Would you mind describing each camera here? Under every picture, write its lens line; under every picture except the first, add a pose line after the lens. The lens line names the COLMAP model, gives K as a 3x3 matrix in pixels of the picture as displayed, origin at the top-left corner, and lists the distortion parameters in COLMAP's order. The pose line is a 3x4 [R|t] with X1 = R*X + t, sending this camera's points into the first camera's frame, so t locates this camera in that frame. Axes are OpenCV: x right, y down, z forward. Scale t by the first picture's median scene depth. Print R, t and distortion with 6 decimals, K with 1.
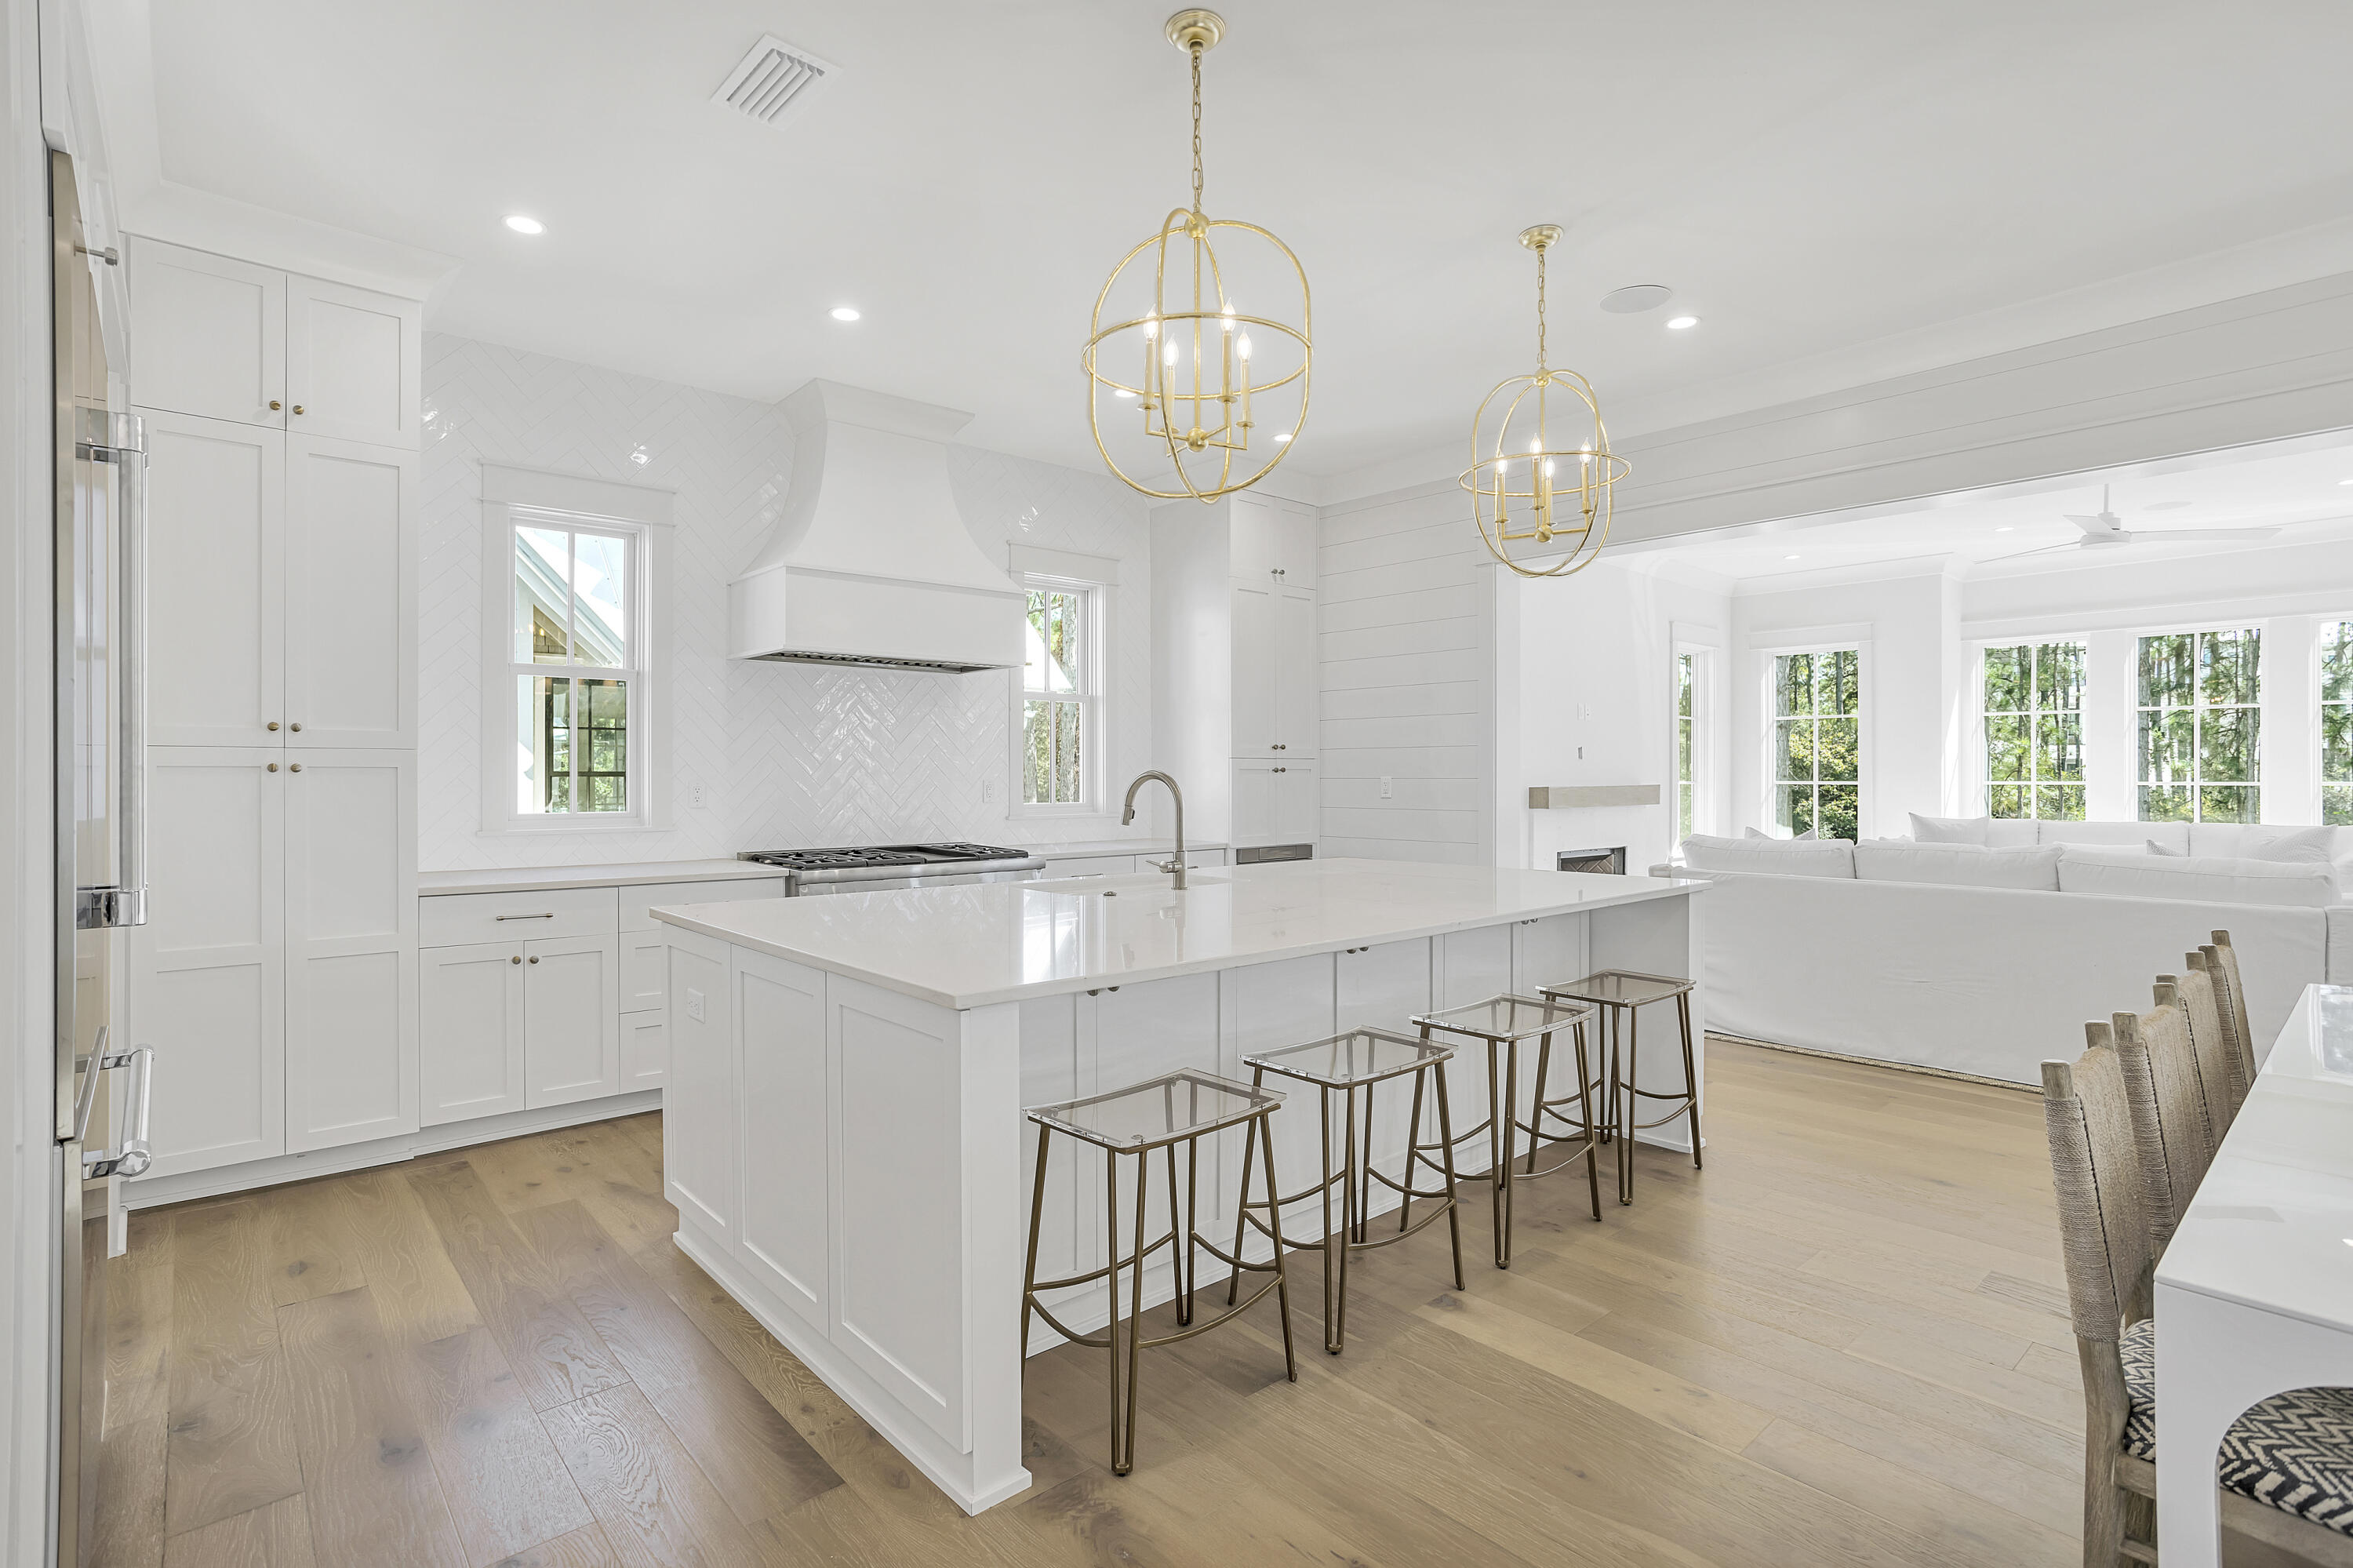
lens RADIAL K [[1134.4, 0, 1153.3], [0, 1134.4, 769.3], [0, 0, 1]] dist [-0.021110, 0.009393]
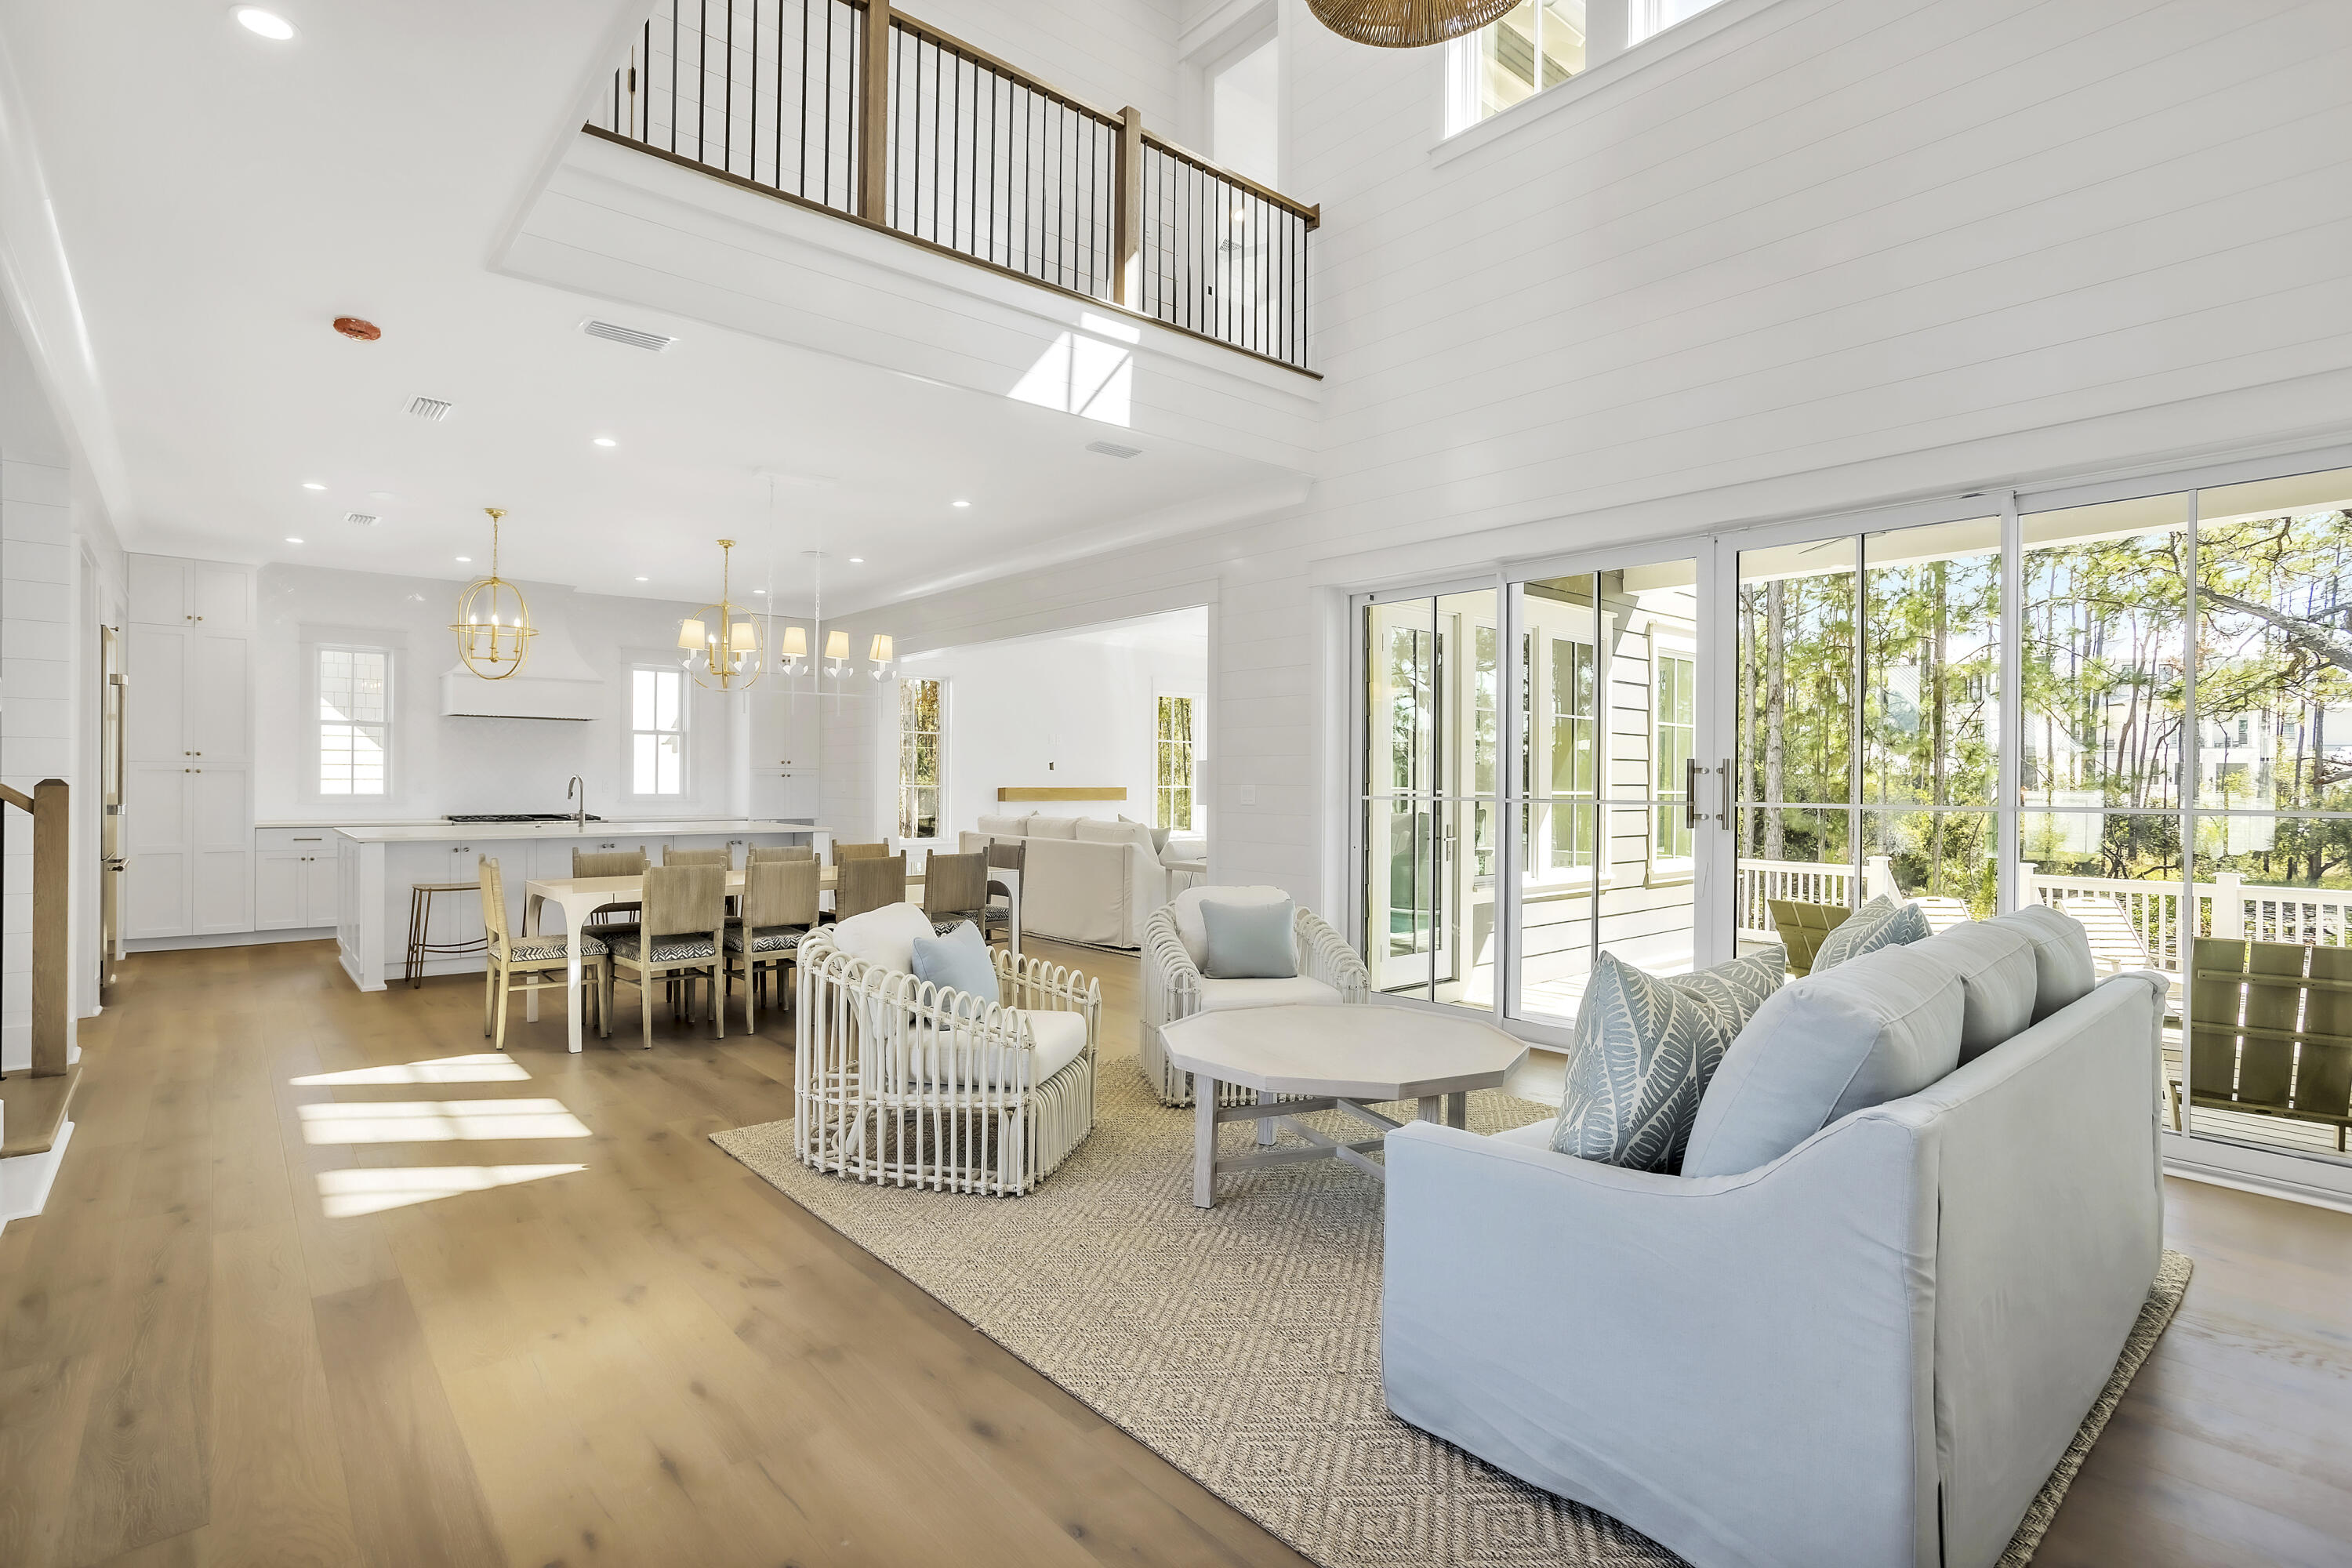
lens RADIAL K [[1133.9, 0, 1150.5], [0, 1133.9, 773.1], [0, 0, 1]] dist [-0.021110, 0.009393]
pose [[0.999852, 0.008029, -0.015184, 1.245549], [-0.008037, 0.999968, -0.000482, -0.011446], [0.015179, 0.000604, 0.999885, -1.298451]]
